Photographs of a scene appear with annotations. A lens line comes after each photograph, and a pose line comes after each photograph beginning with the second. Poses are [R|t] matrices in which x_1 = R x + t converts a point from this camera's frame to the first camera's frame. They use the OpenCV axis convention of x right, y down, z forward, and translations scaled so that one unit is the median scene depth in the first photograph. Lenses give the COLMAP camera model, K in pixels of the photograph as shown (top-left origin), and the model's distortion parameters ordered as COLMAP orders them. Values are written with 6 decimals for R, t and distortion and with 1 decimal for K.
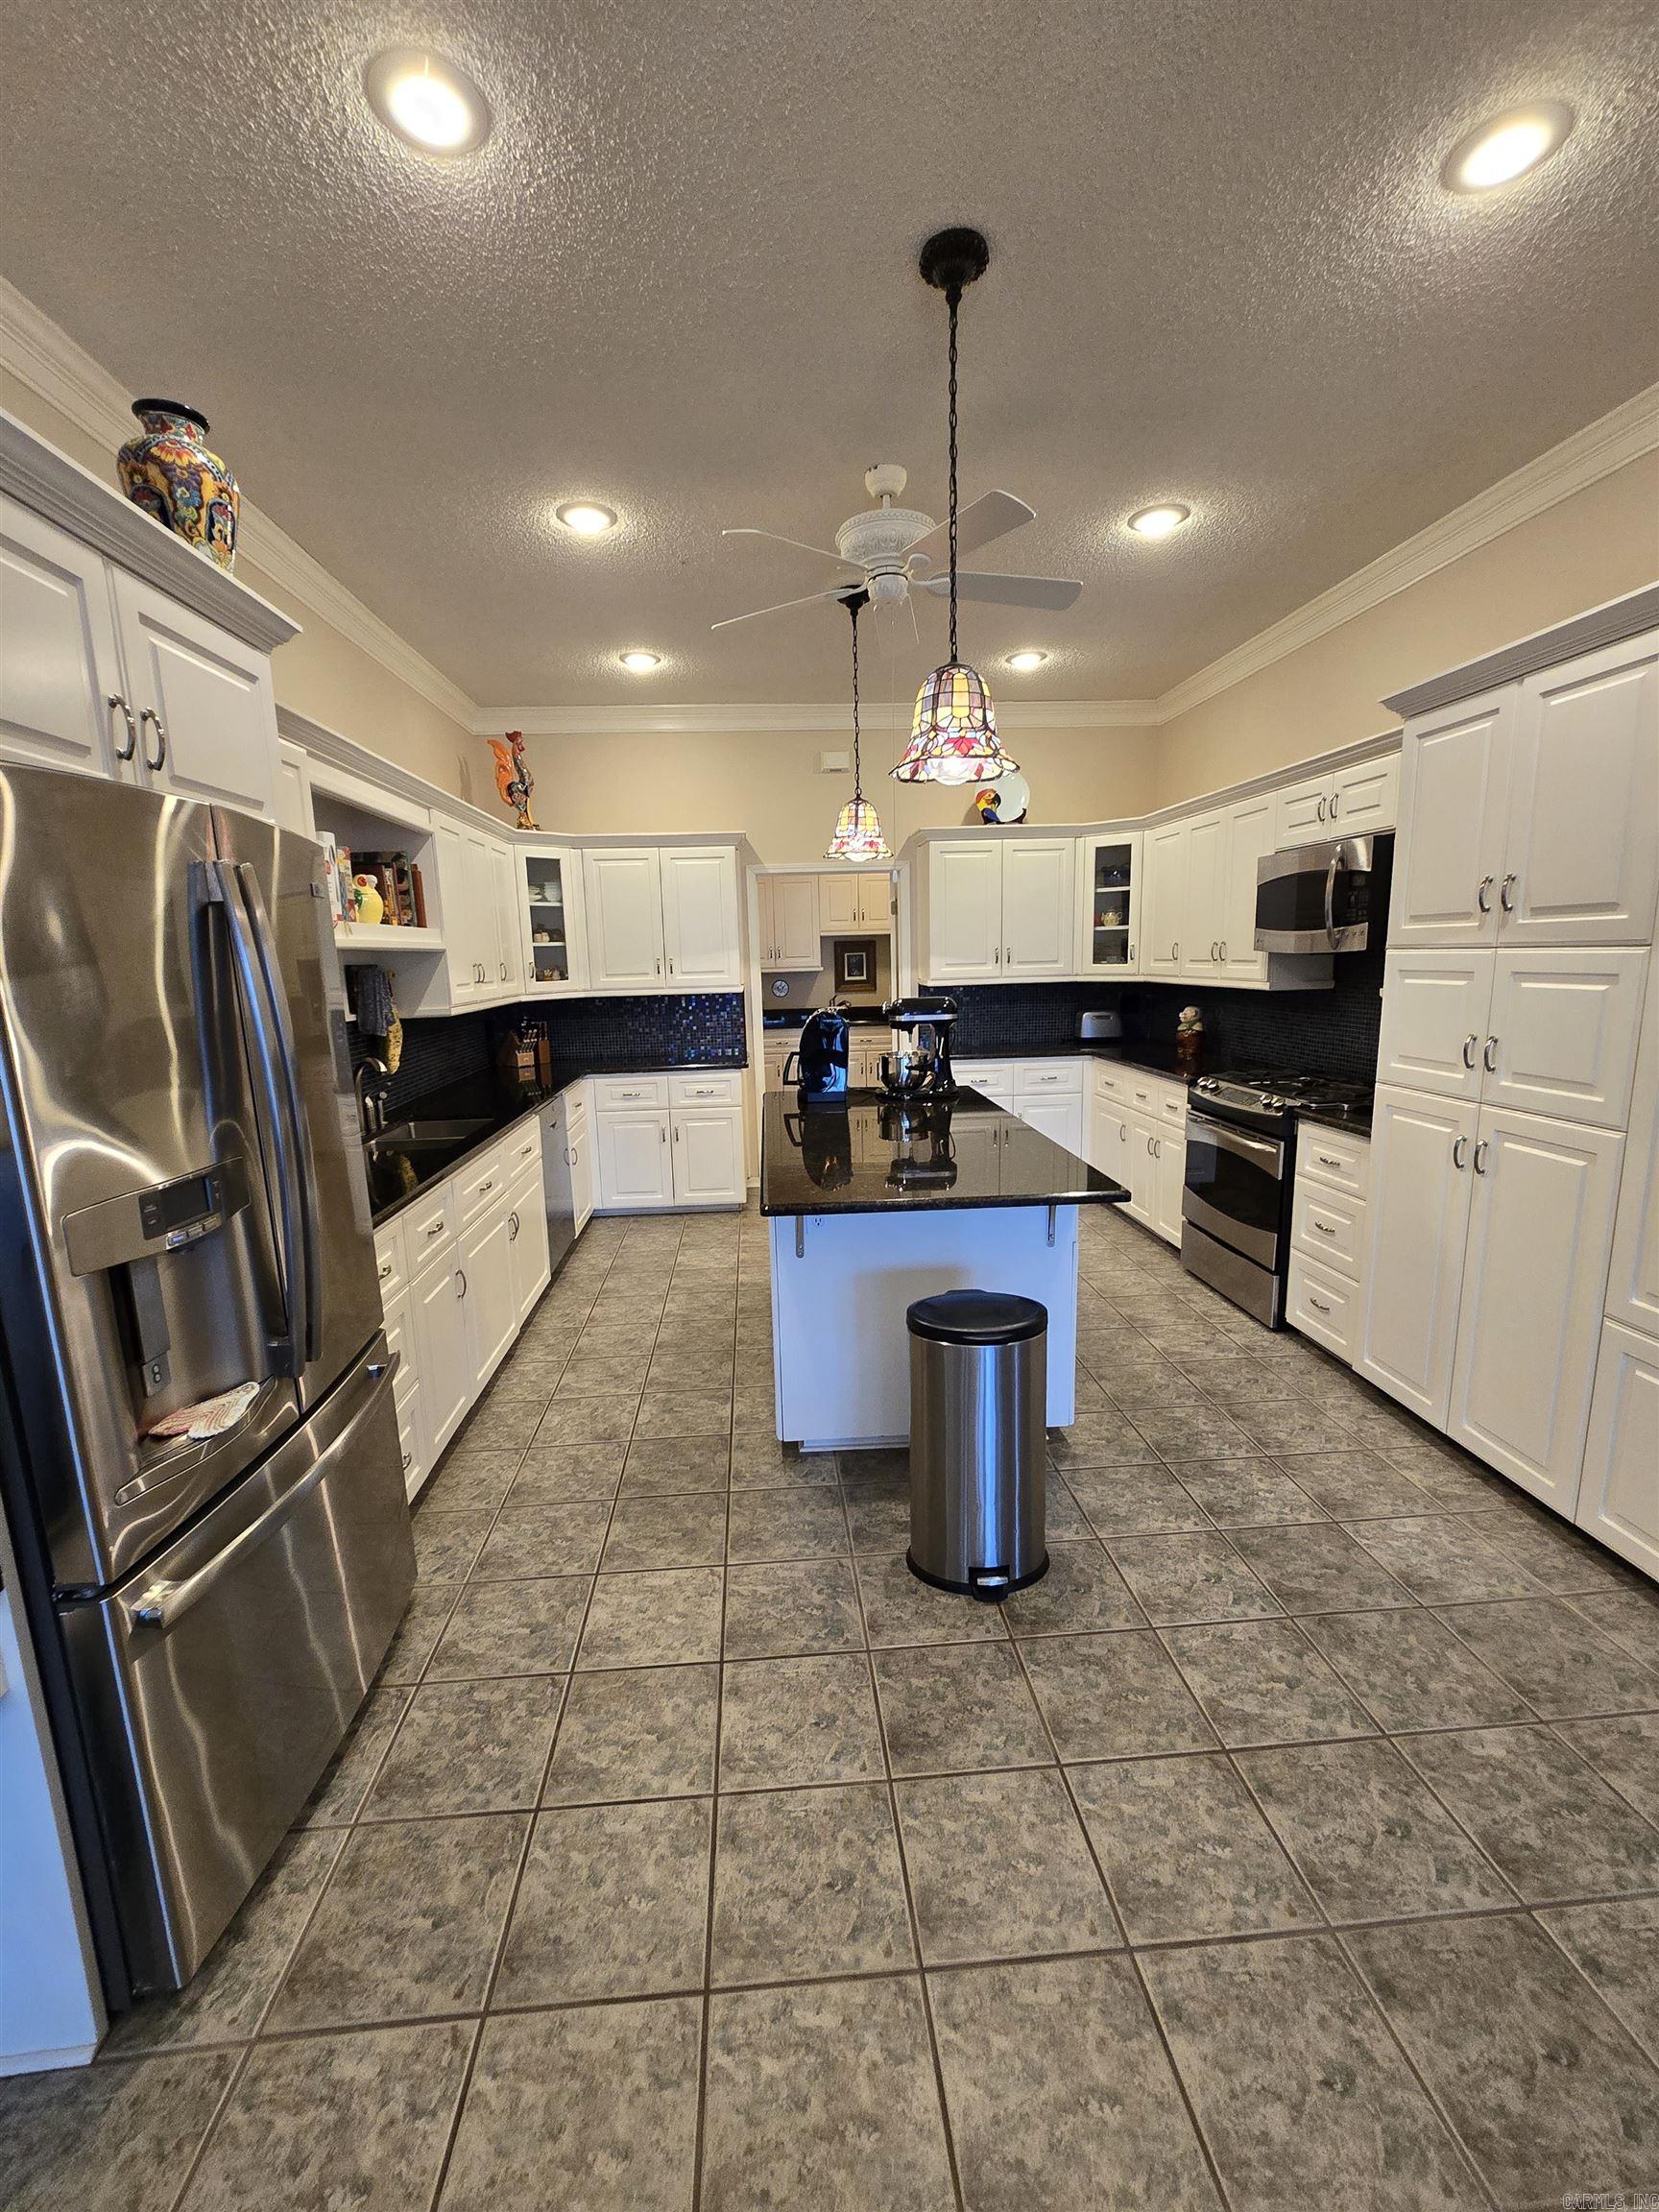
lens RADIAL K [[908.7, 0, 826.9], [0, 908.7, 1107.6], [0, 0, 1]] dist [-0.008976, 0.005008]
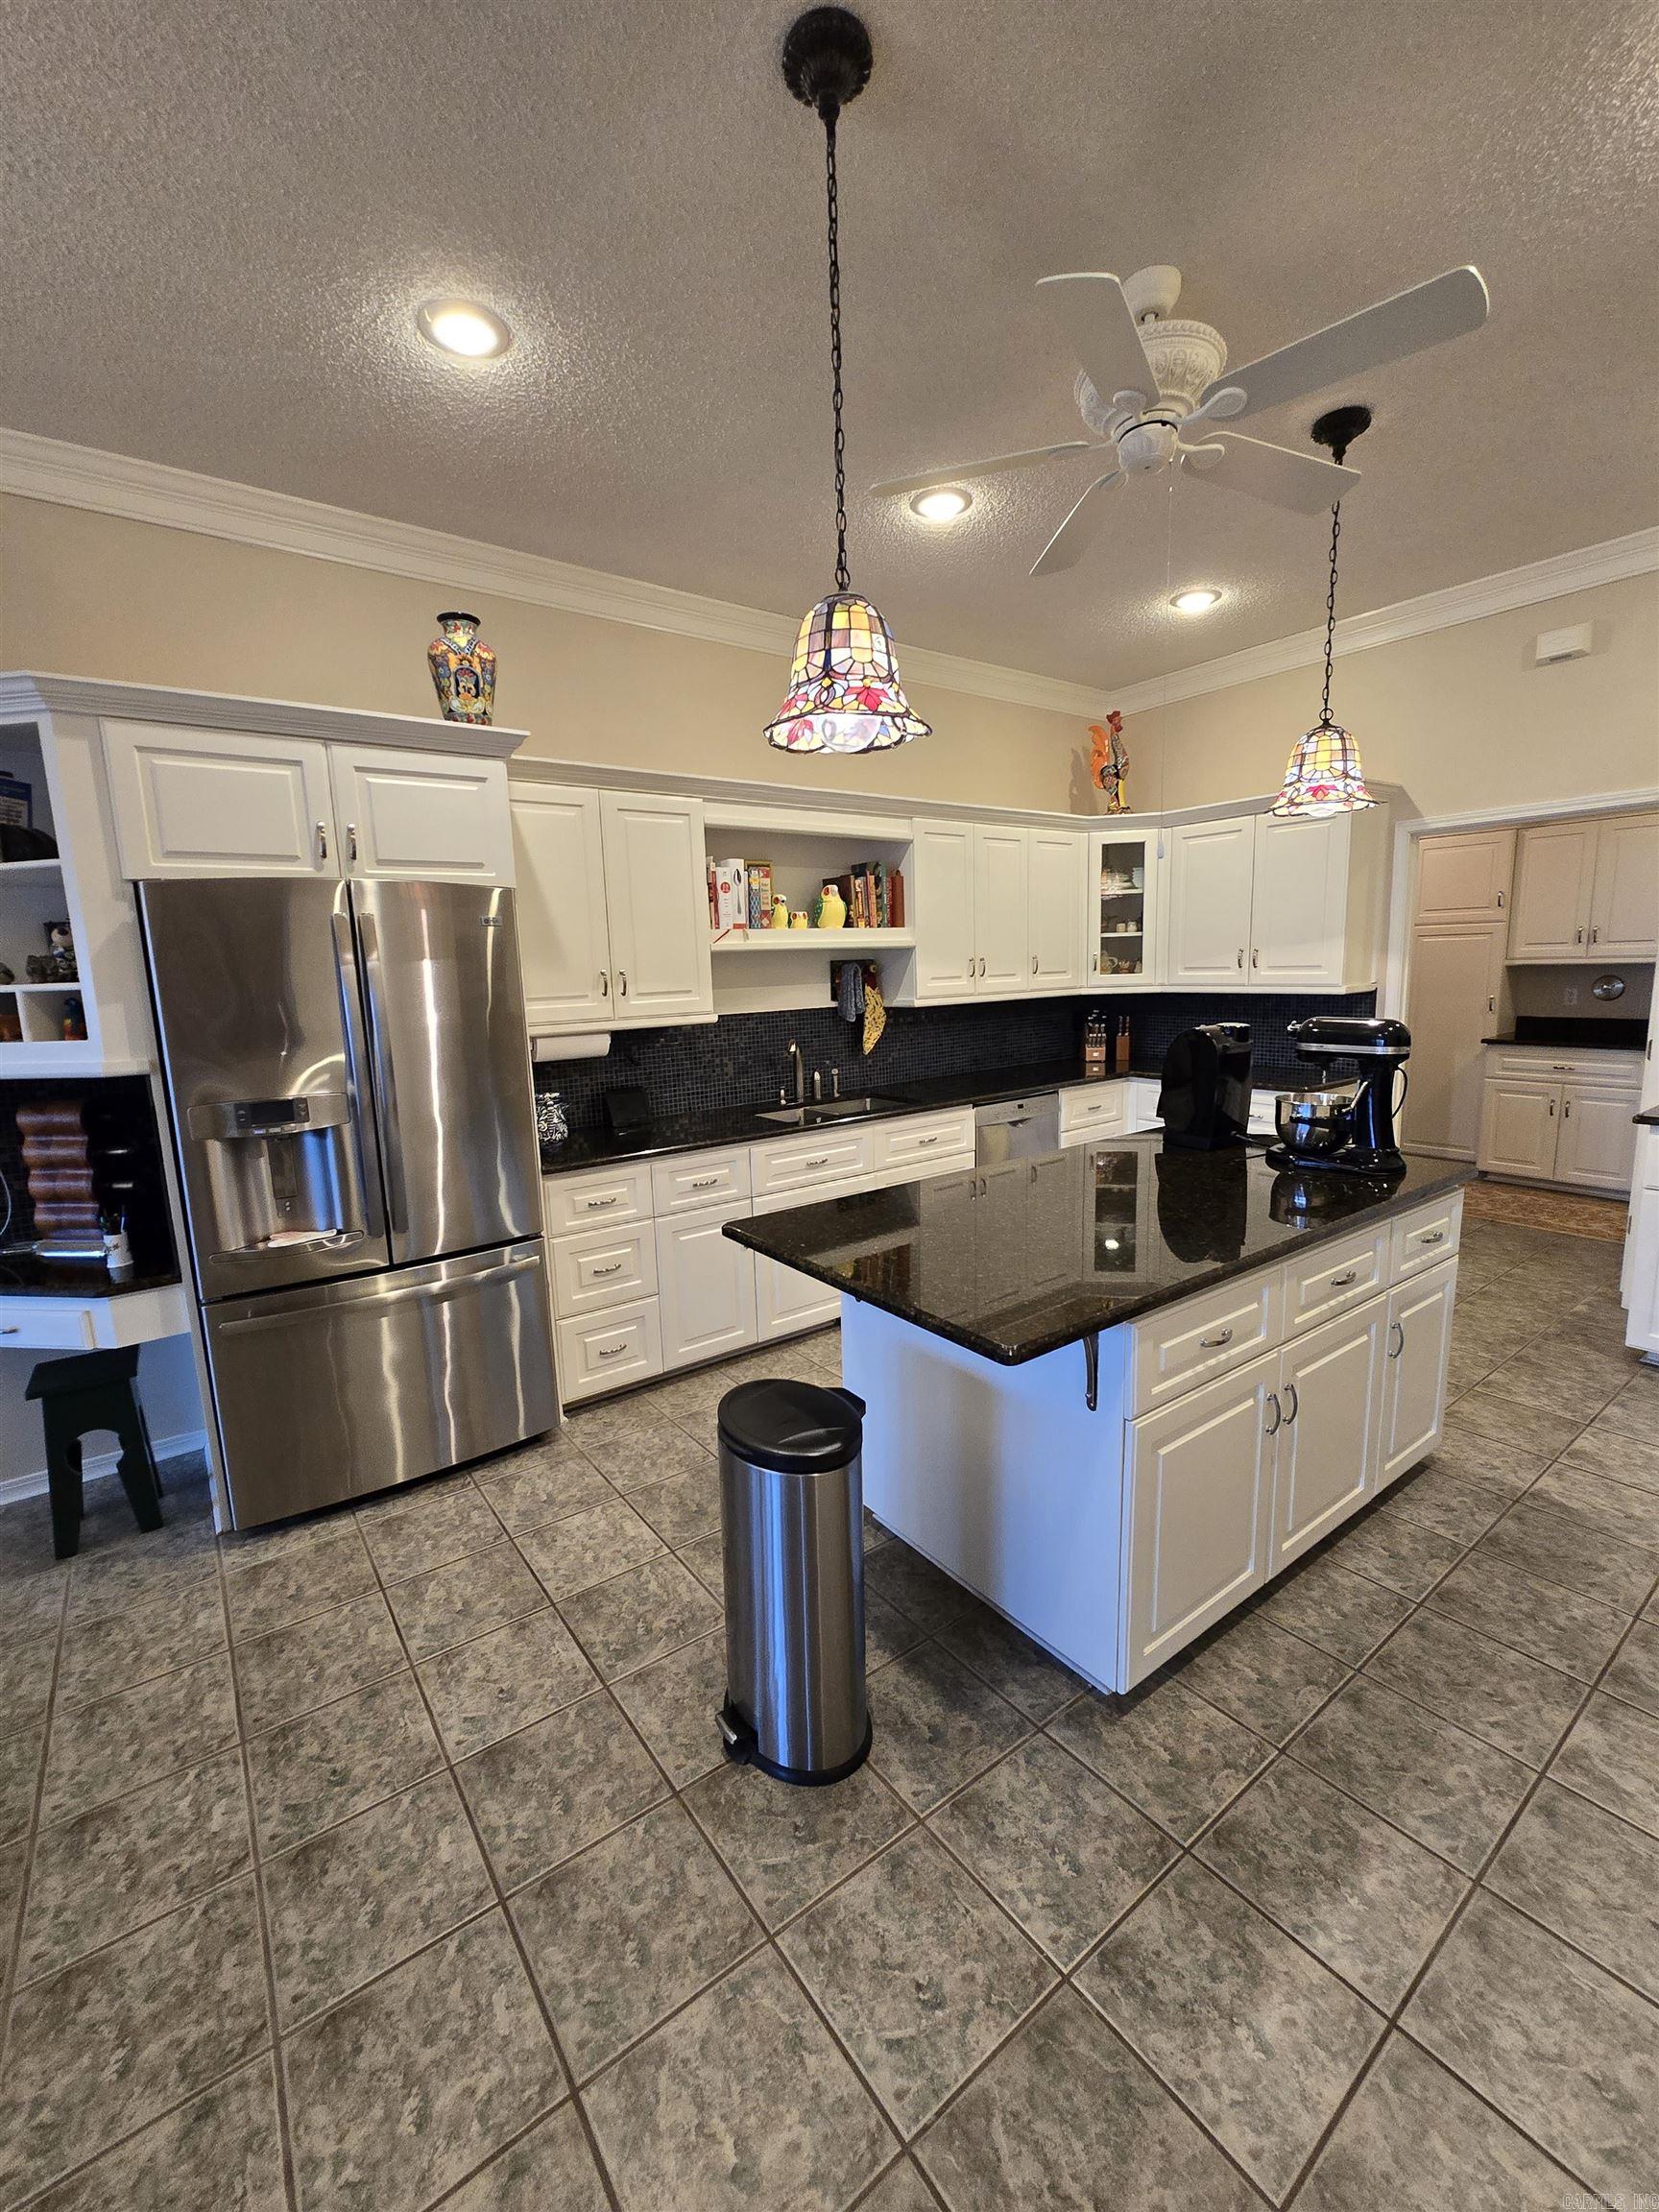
lens RADIAL K [[908.7, 0, 823.3], [0, 908.7, 1106.3], [0, 0, 1]] dist [-0.008976, 0.005008]
pose [[0.532110, 0.141703, -0.834733, 0.874335], [-0.122203, 0.988426, 0.089894, -0.130669], [0.837810, 0.054173, 0.543268, 0.617352]]
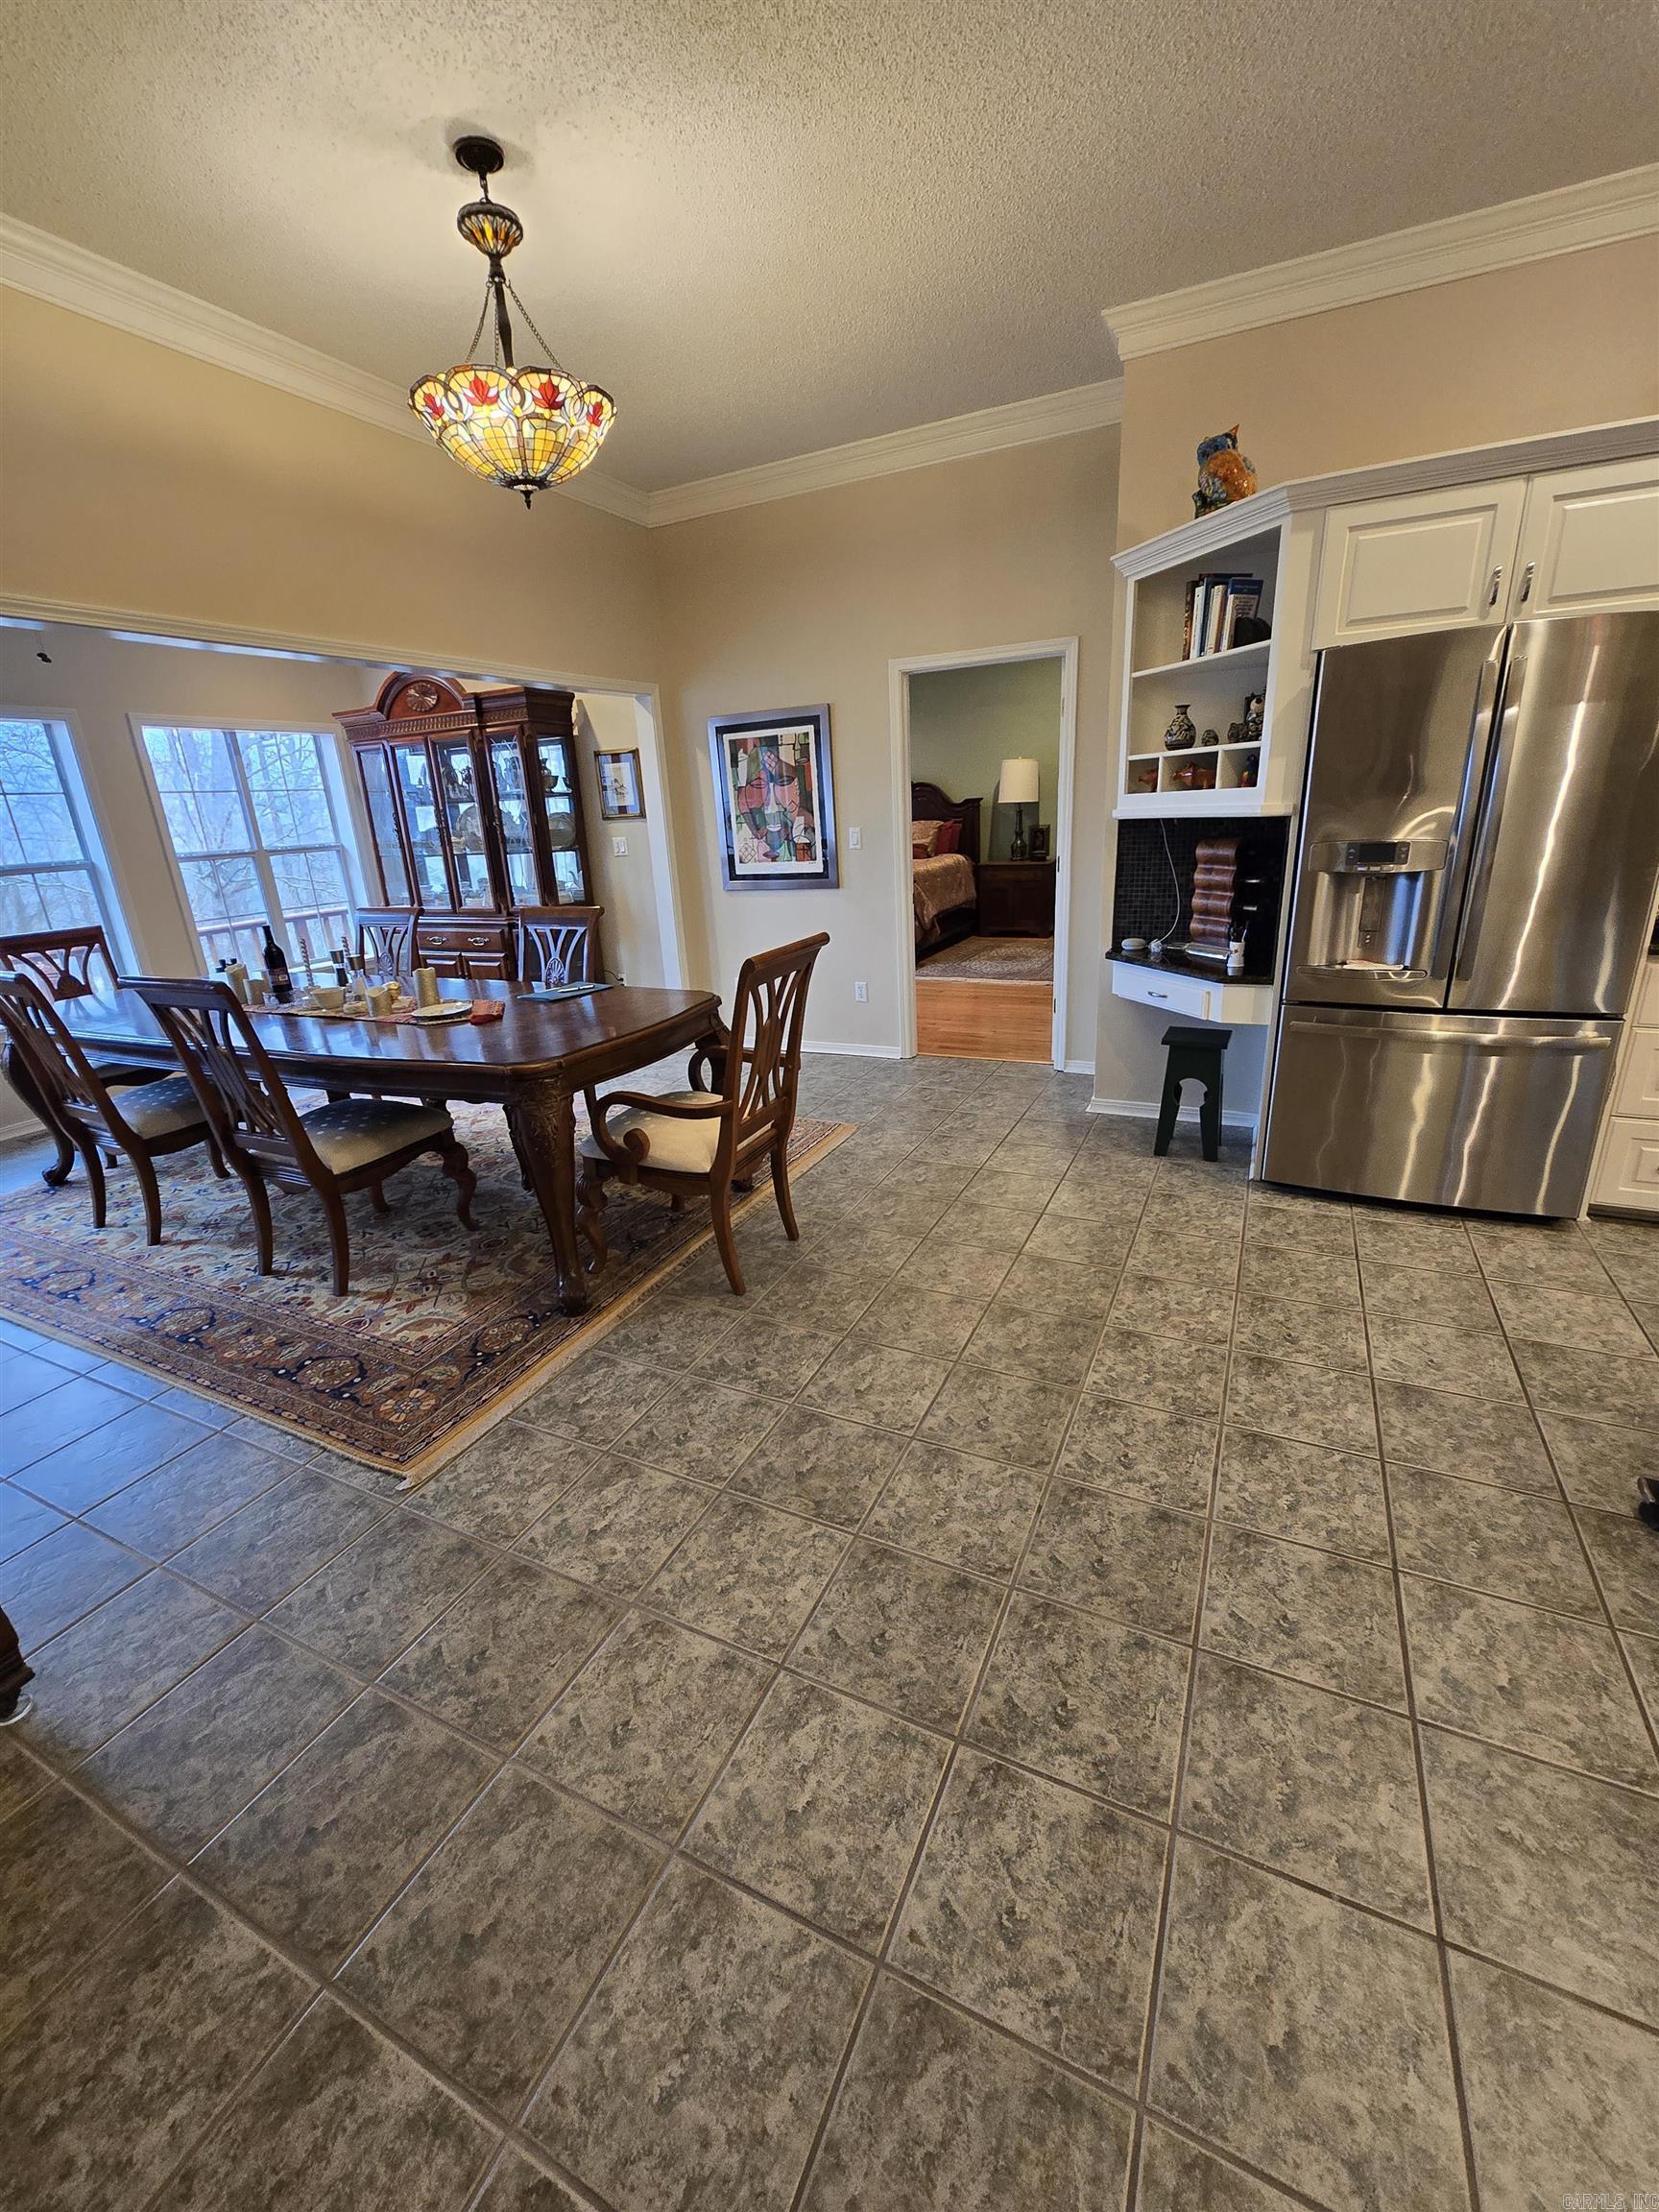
lens RADIAL K [[908.7, 0, 819.4], [0, 908.7, 1113.2], [0, 0, 1]] dist [-0.008976, 0.005008]
pose [[-0.505180, 0.329265, -0.797733, 1.163971], [-0.078897, 0.902866, 0.422622, -0.088827], [0.859400, 0.276438, -0.430131, 0.630689]]
